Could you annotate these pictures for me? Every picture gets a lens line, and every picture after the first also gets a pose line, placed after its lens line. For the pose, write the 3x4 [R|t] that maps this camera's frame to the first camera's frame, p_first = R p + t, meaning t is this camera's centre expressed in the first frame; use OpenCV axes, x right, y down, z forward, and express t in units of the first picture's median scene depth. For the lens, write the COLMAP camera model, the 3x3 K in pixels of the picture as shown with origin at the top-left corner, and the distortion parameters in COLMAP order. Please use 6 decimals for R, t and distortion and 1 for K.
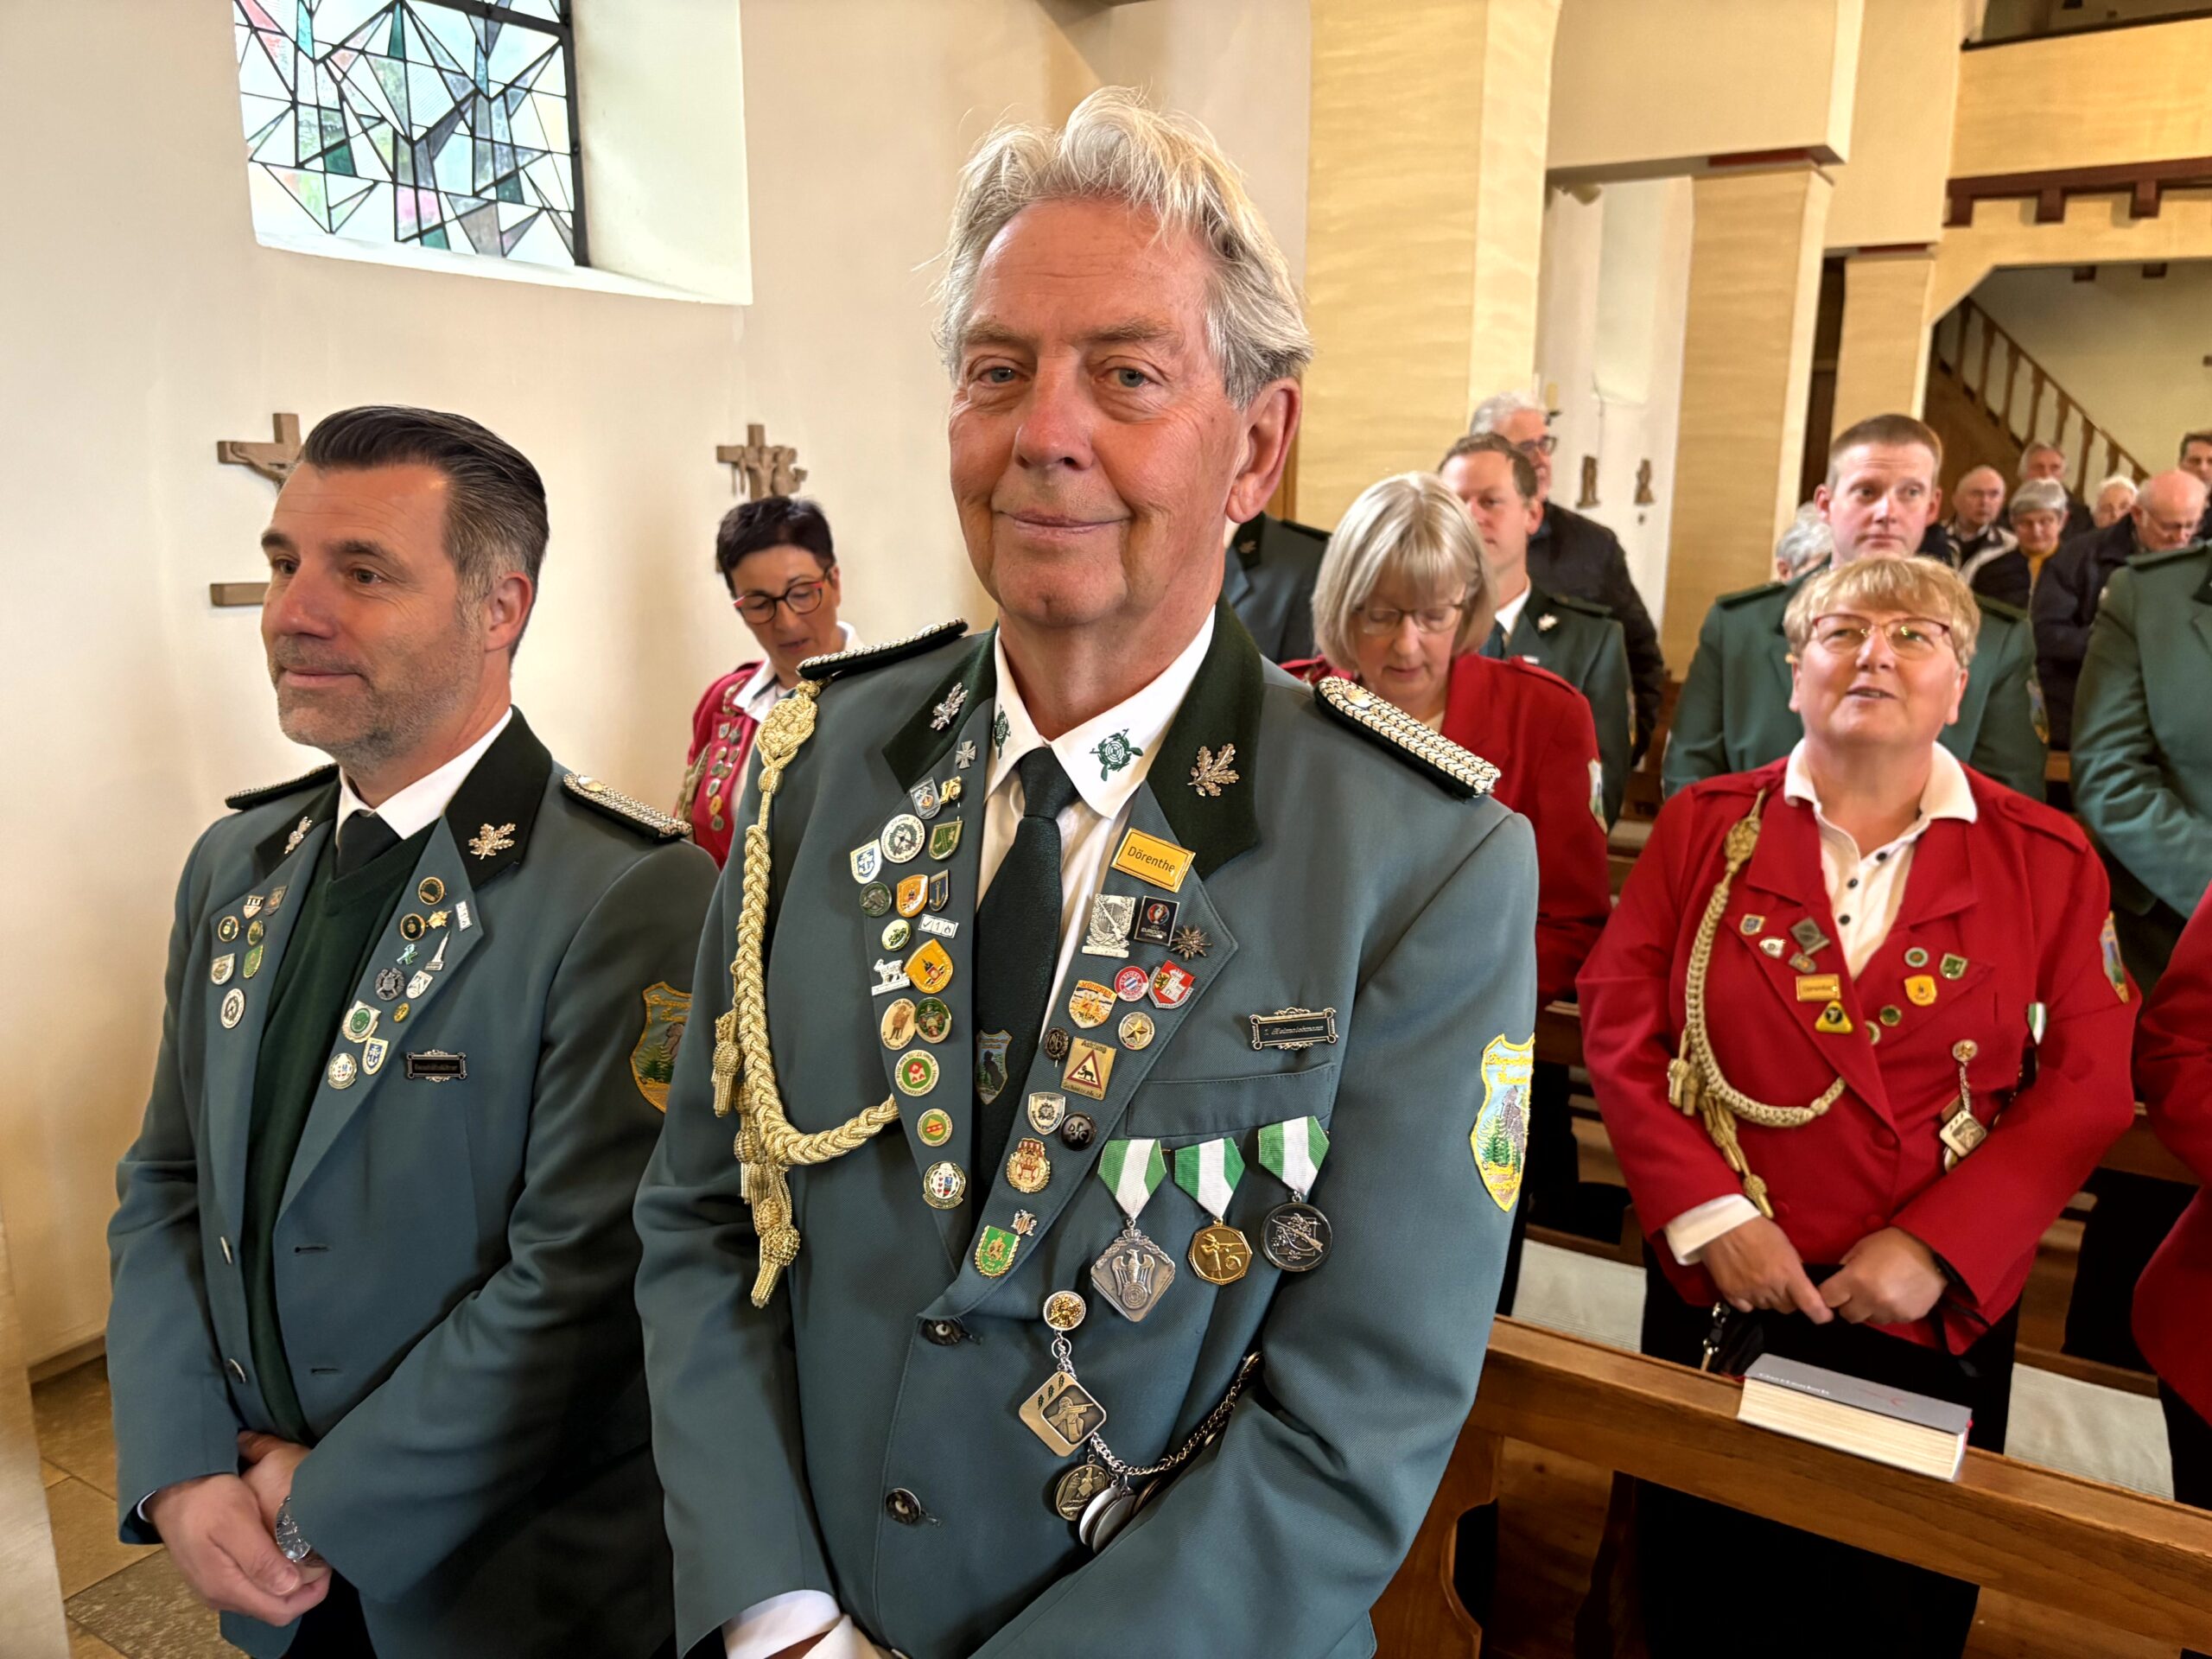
lens RADIAL K [[1672.3, 0, 1094.9], [0, 1672.3, 834.4], [0, 0, 1]] dist [0.037742, -0.031462]
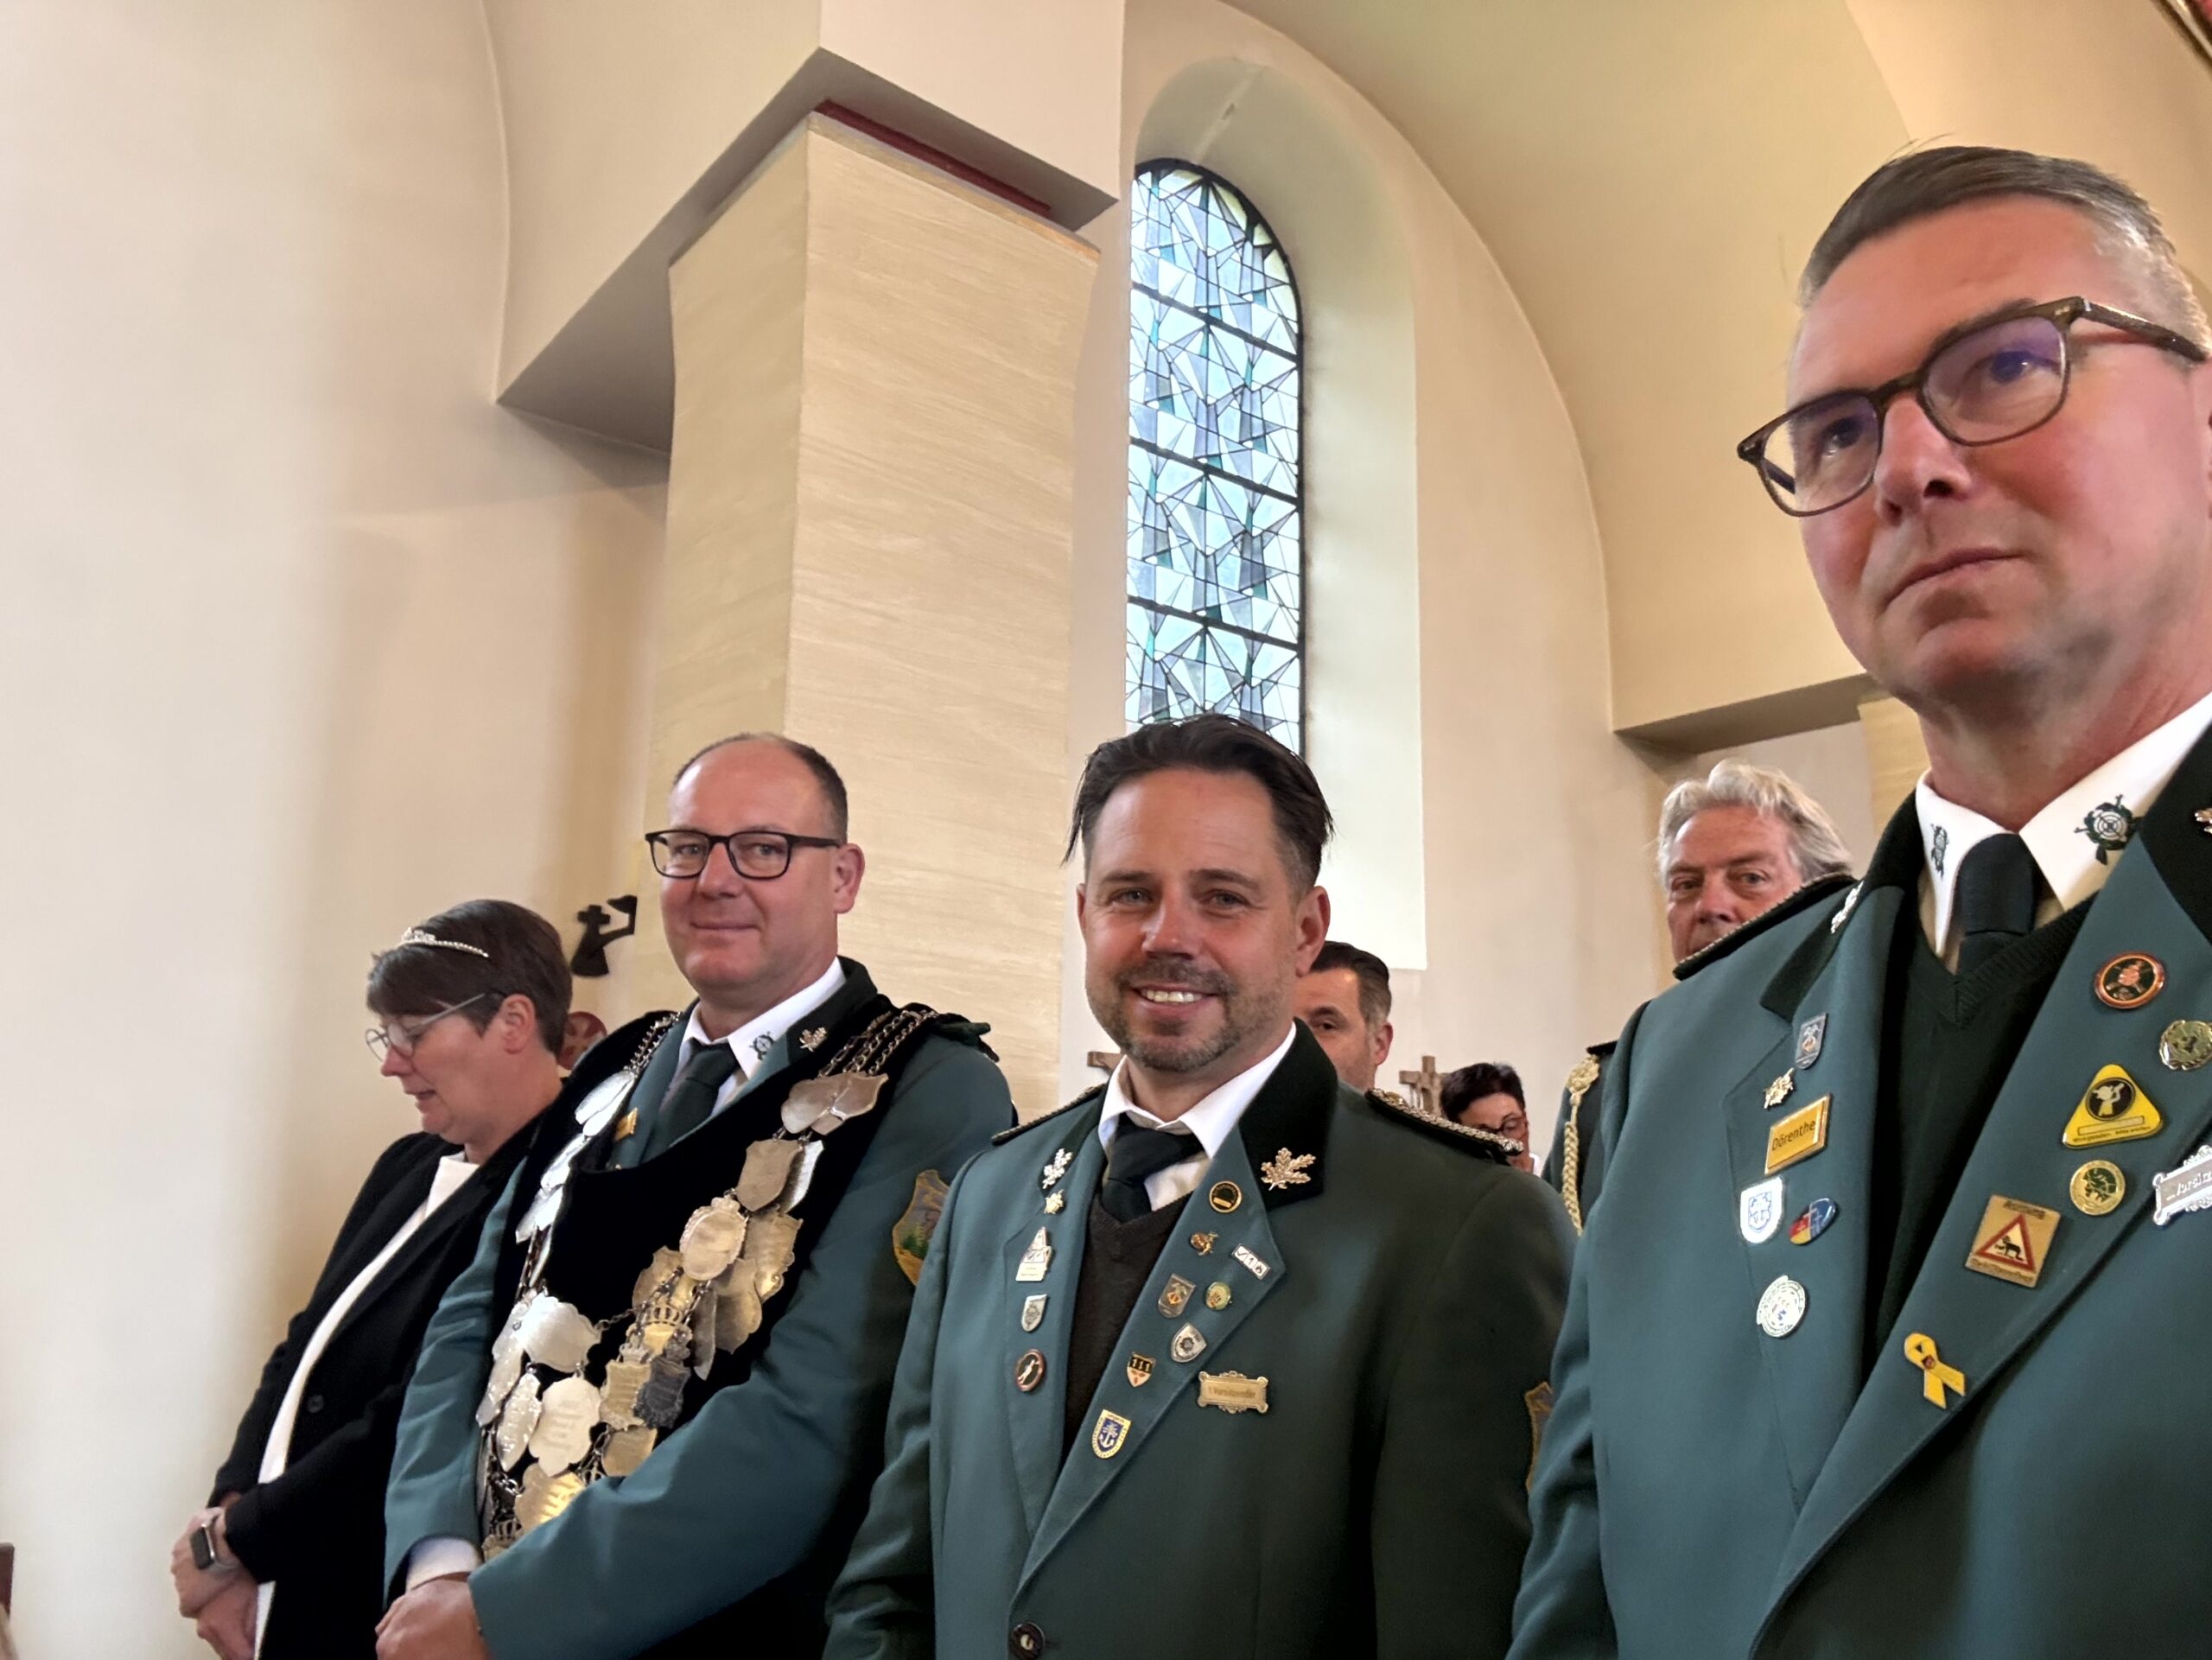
lens RADIAL K [[1495.9, 0, 1097.3], [0, 1495.9, 832.7], [0, 0, 1]] dist [0.001734, -0.003209]
pose [[0.919647, -0.095538, -0.380948, -0.013906], [-0.057881, 0.926402, -0.372061, 0.405998], [0.388457, 0.364215, 0.846433, -0.906629]]
